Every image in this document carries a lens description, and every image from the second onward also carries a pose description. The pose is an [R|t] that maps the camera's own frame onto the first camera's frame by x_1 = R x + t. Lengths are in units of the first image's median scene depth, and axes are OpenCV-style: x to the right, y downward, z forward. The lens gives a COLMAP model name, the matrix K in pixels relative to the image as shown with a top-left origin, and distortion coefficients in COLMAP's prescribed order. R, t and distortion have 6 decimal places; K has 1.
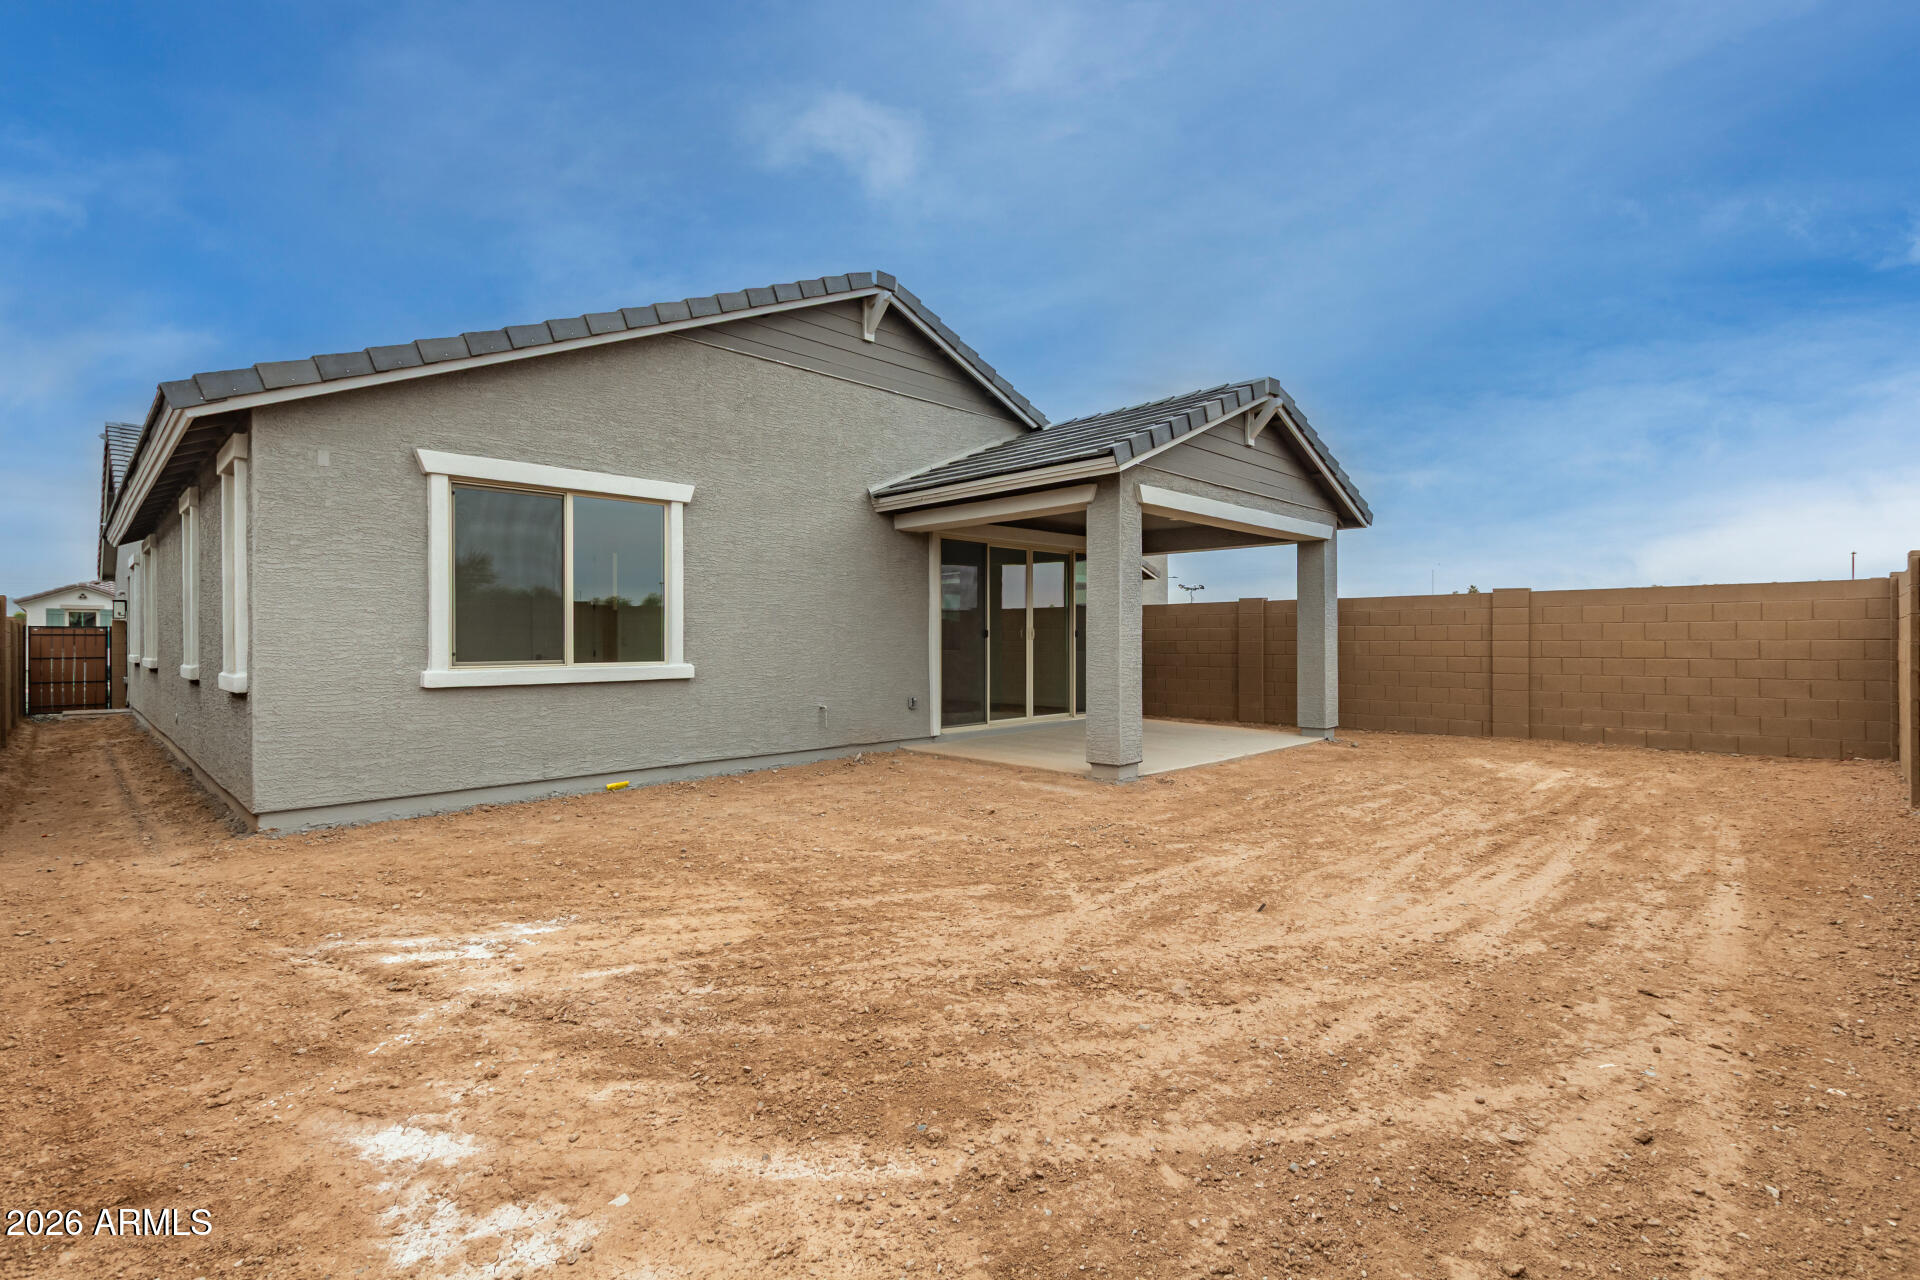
lens RADIAL K [[883.2, 0, 963.4], [0, 883.2, 639.7], [0, 0, 1]] dist [0.007335, -0.001393]
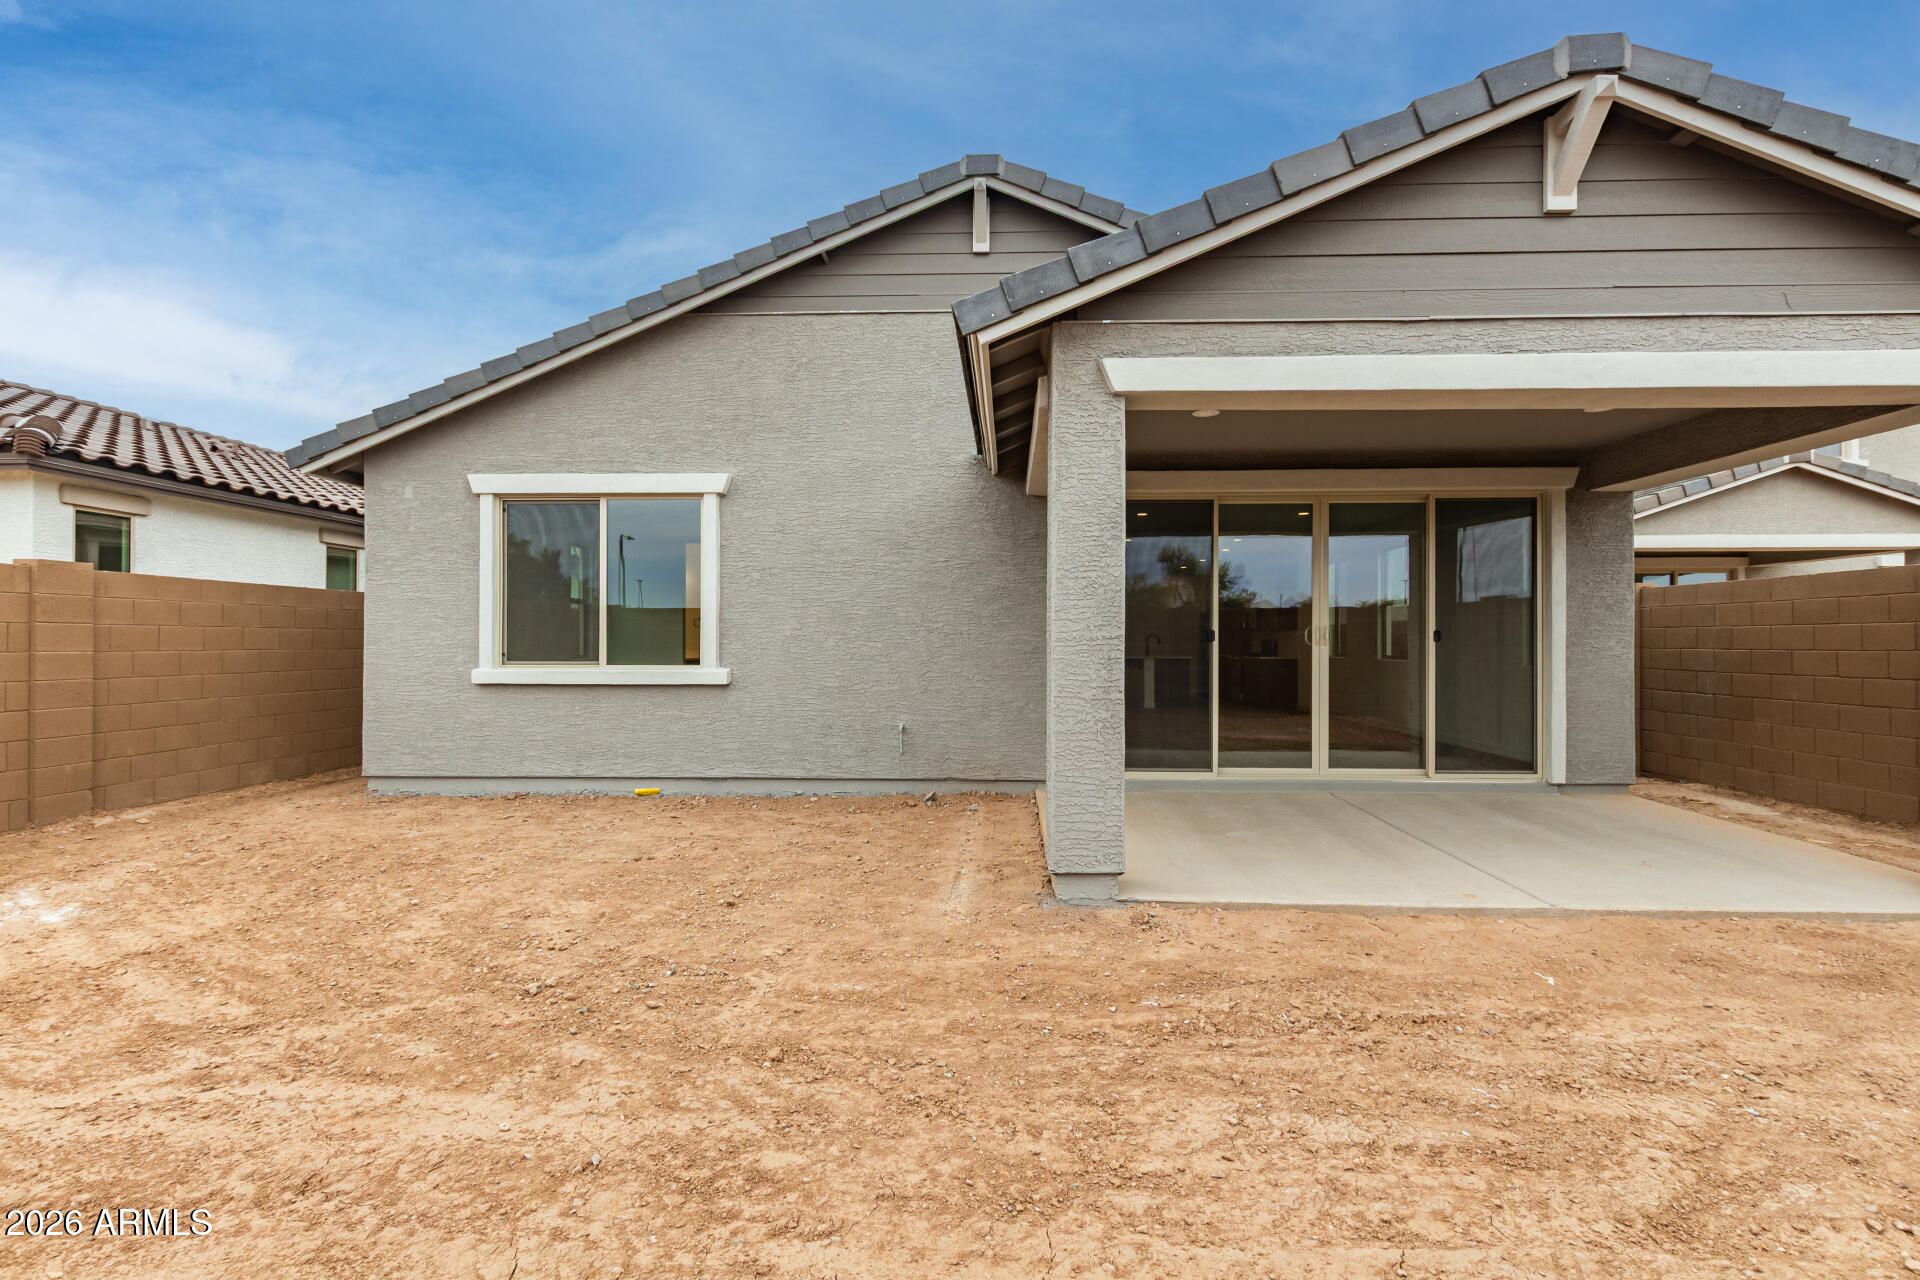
lens RADIAL K [[883.2, 0, 968.3], [0, 883.2, 639.2], [0, 0, 1]] dist [0.007335, -0.001393]
pose [[0.674418, 0.001692, -0.738347, 0.564530], [-0.005442, 0.999982, -0.002679, -0.002393], [0.738329, 0.005825, 0.674415, 0.600870]]
